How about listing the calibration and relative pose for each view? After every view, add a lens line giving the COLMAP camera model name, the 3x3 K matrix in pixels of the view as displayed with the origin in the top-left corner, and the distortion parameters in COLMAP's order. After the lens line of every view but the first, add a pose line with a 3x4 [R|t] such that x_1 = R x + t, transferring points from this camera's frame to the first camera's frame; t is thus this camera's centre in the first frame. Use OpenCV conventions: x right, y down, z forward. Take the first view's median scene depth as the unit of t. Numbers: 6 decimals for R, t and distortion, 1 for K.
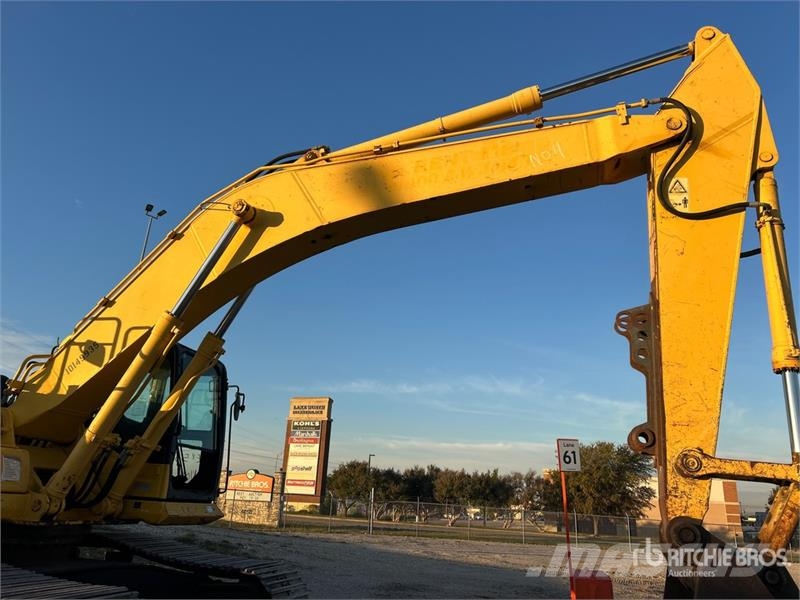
lens RADIAL K [[603.1, 0, 404.5], [0, 603.1, 297.0], [0, 0, 1]] dist [0.044200, -0.043633]
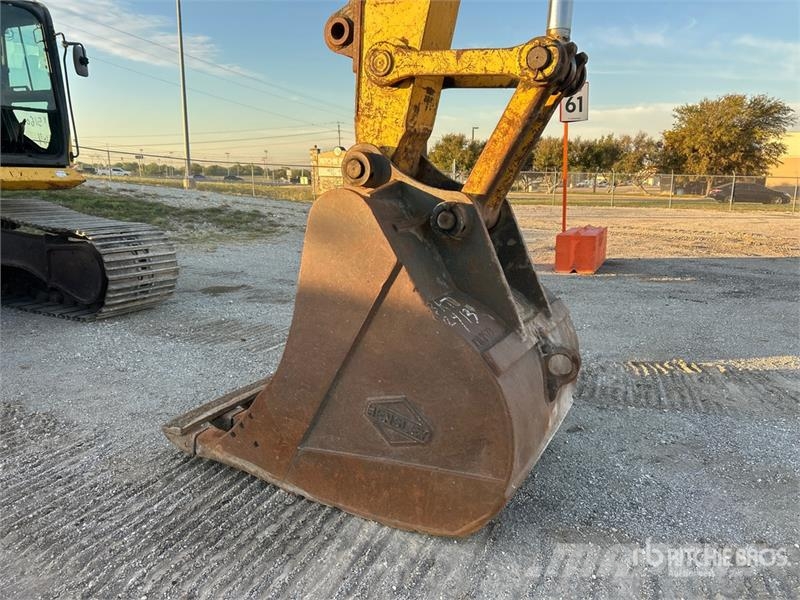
lens RADIAL K [[603.2, 0, 401.9], [0, 603.2, 292.9], [0, 0, 1]] dist [0.050002, -0.053952]
pose [[0.976407, 0.001148, -0.215937, 0.221148], [0.105475, 0.870044, 0.481558, 0.061891], [0.188428, -0.492972, 0.849396, 0.116282]]
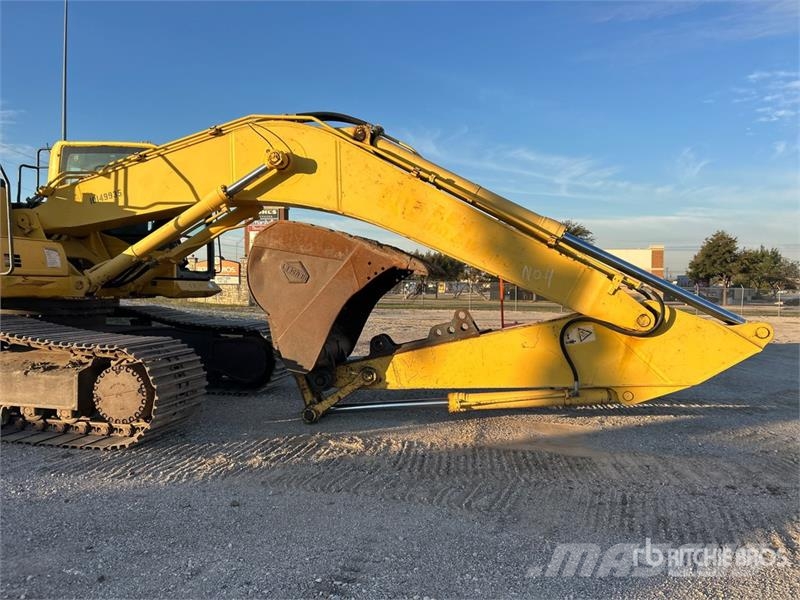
lens RADIAL K [[603.2, 0, 401.9], [0, 603.2, 292.9], [0, 0, 1]] dist [0.050002, -0.053952]
pose [[0.997090, -0.040550, 0.064557, -0.007053], [0.016245, 0.940370, 0.339766, -0.026740], [-0.074485, -0.337729, 0.938292, -0.104740]]
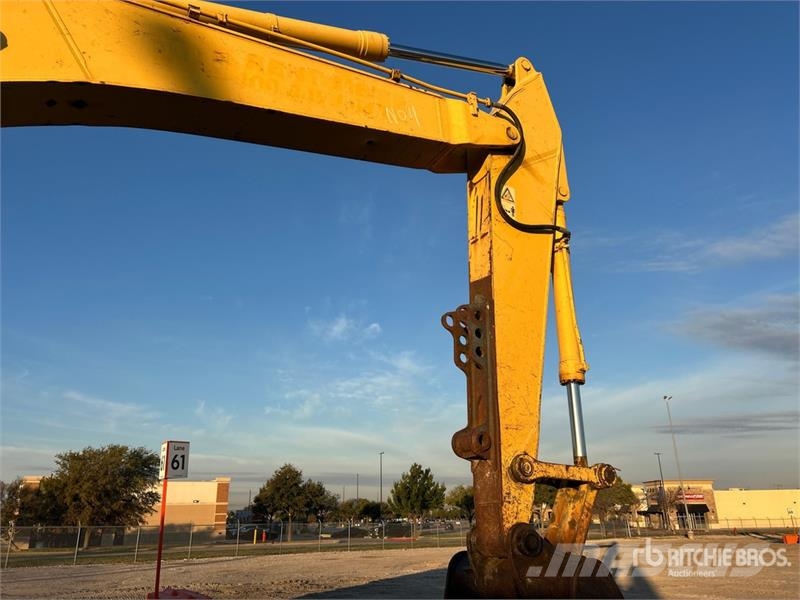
lens RADIAL K [[601.9, 0, 407.6], [0, 601.9, 293.3], [0, 0, 1]] dist [0.053207, -0.054148]
pose [[0.707999, 0.184811, 0.681603, -0.134838], [-0.177135, 0.980770, -0.081933, 0.038571], [-0.683638, -0.062727, 0.727120, 0.151895]]
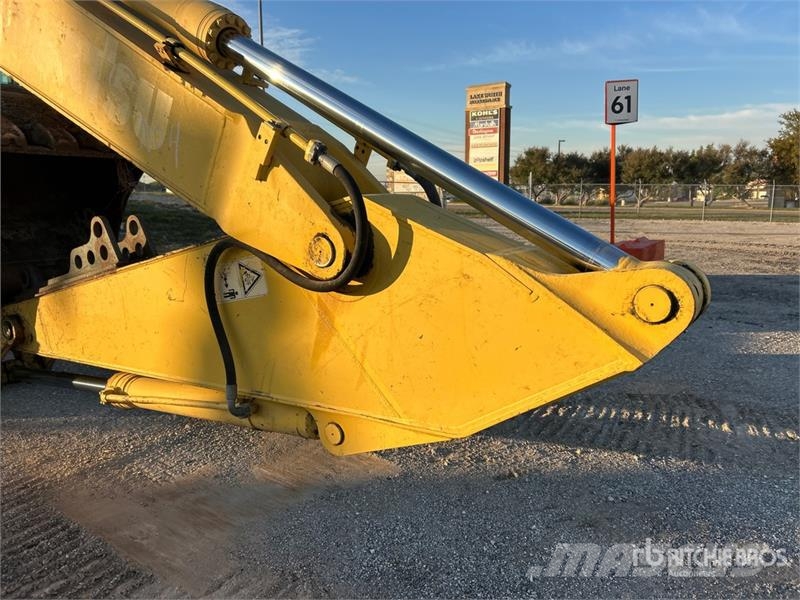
lens RADIAL K [[603.1, 0, 404.5], [0, 603.1, 297.0], [0, 0, 1]] dist [0.044200, -0.043633]
pose [[0.934983, 0.009406, -0.354567, 0.289488], [0.159637, 0.881518, 0.444343, 0.094874], [0.316737, -0.472056, 0.822703, 0.174170]]
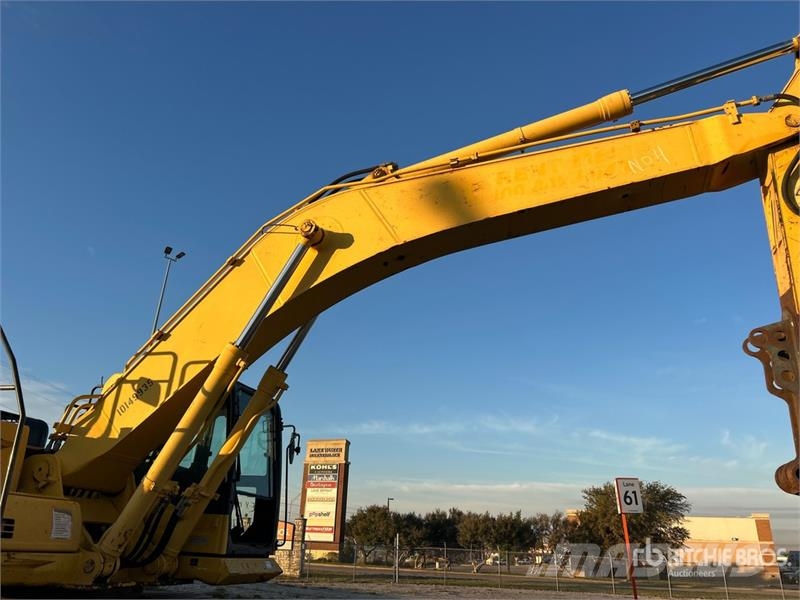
lens RADIAL K [[603.1, 0, 404.5], [0, 603.1, 297.0], [0, 0, 1]] dist [0.044200, -0.043633]
pose [[0.999612, -0.024187, -0.013789, -0.053863], [0.023243, 0.997619, -0.064935, 0.009178], [0.015327, 0.064590, 0.997794, 0.043339]]
